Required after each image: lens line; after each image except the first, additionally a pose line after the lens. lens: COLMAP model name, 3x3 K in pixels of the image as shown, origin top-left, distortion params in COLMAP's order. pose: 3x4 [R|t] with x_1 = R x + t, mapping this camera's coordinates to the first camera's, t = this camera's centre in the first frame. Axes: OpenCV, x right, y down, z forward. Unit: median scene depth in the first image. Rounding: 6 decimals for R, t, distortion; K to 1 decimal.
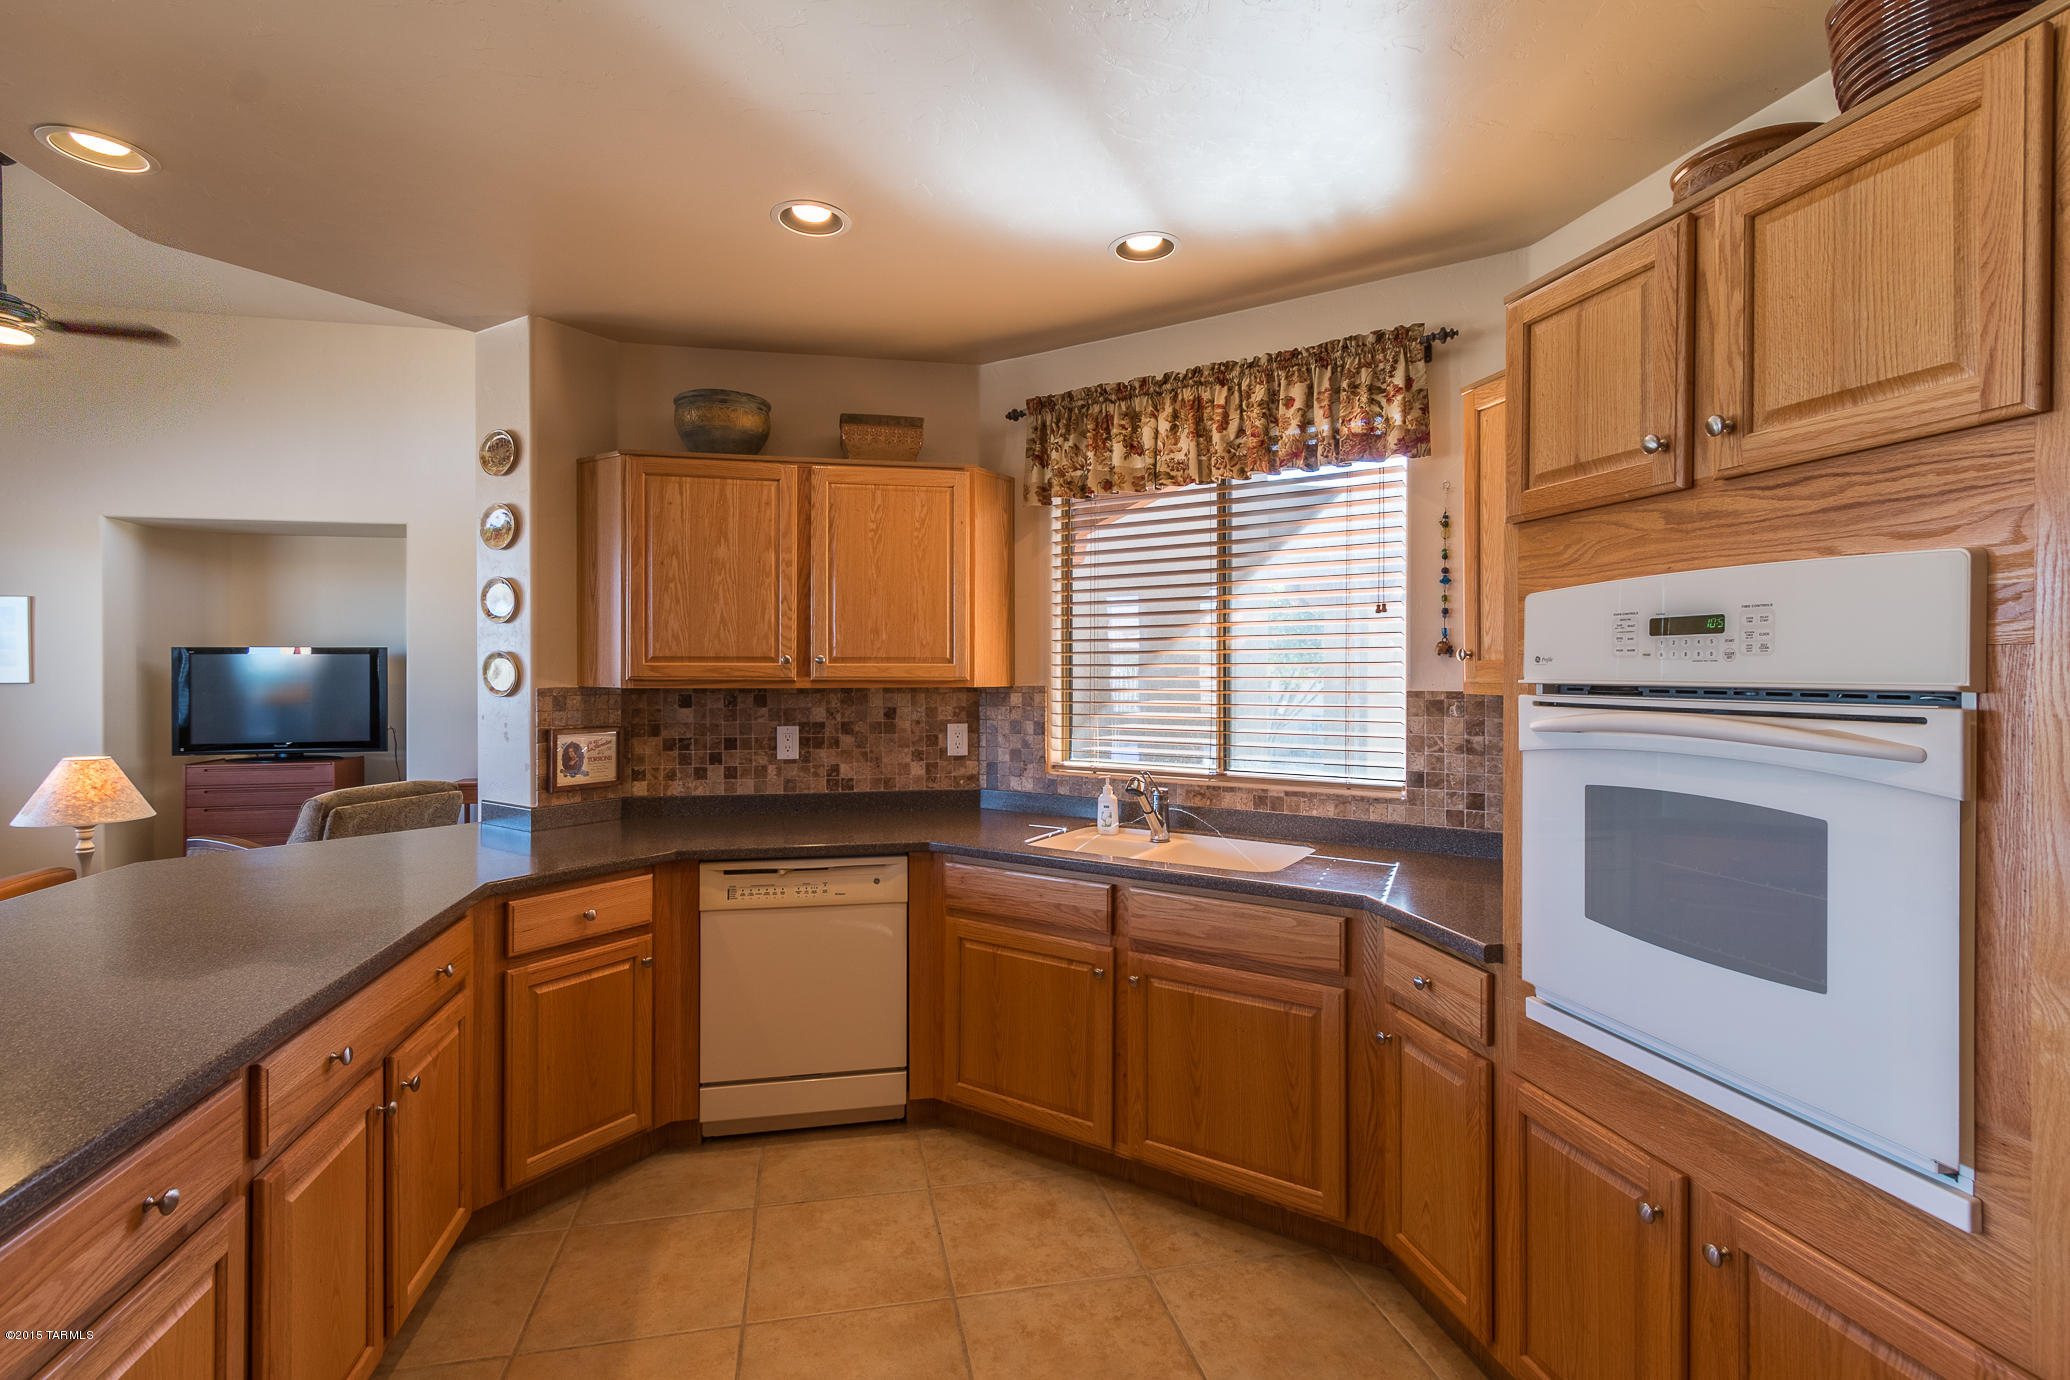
lens RADIAL K [[996.7, 0, 1035.0], [0, 996.7, 690.0], [0, 0, 1]] dist [0.001535, -0.000483]
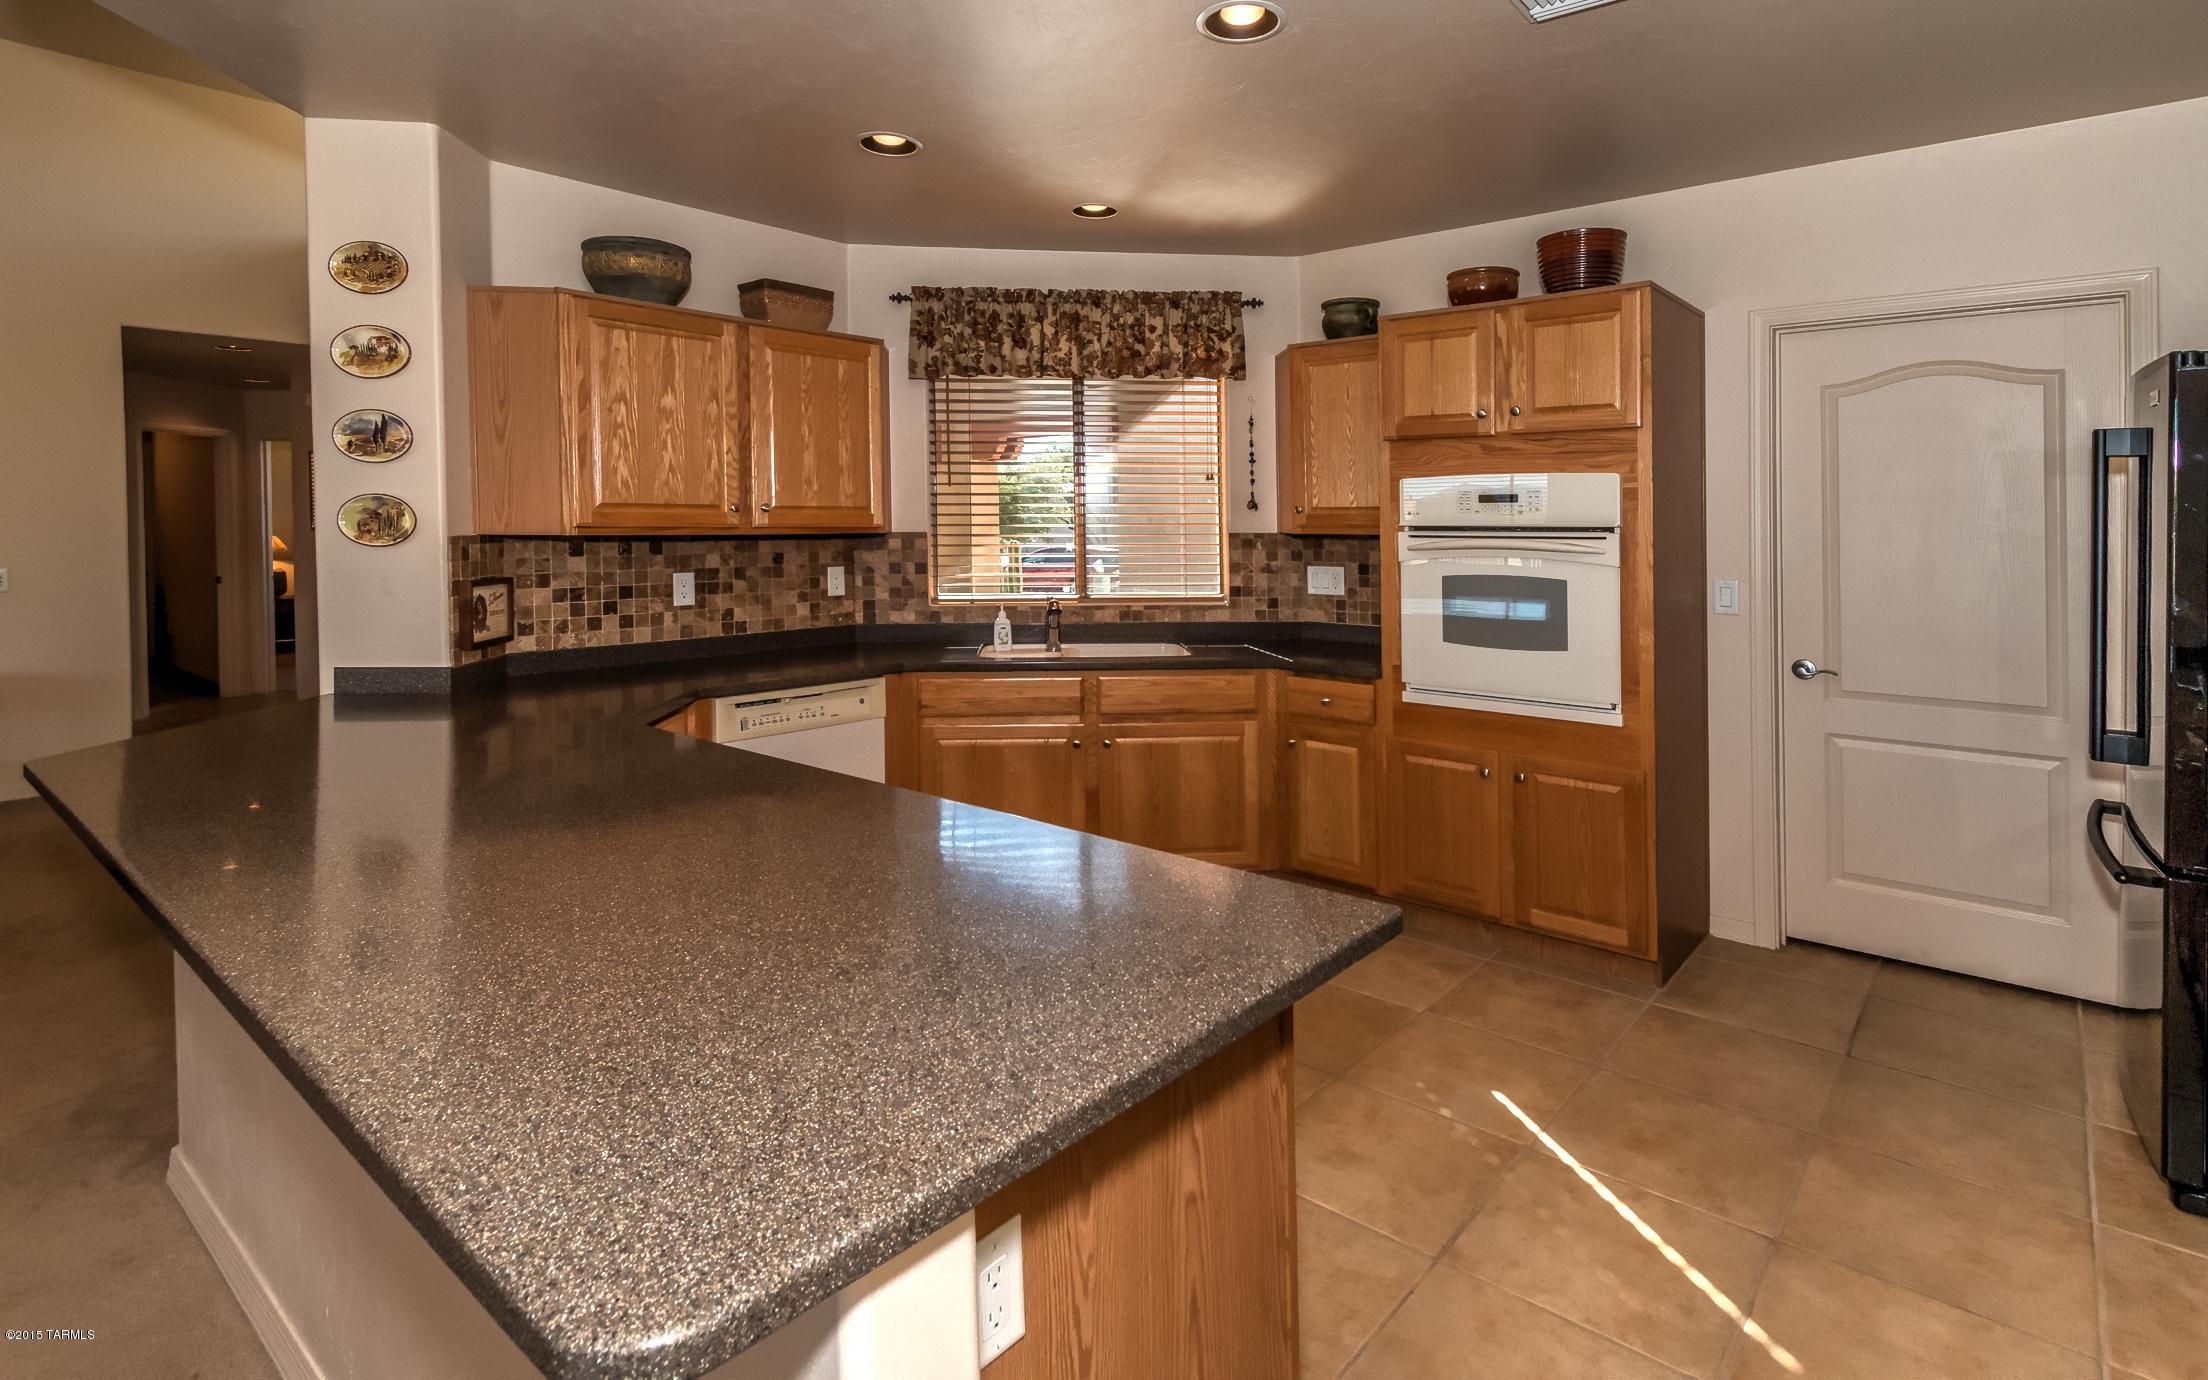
lens RADIAL K [[1110.9, 0, 1104.1], [0, 1110.9, 539.2], [0, 0, 1]] dist [-0.018999, -0.000010]
pose [[0.787671, -0.007423, 0.616052, -0.675284], [0.010026, 0.999949, -0.000771, 0.008031], [-0.616015, 0.006784, 0.787705, -0.169025]]
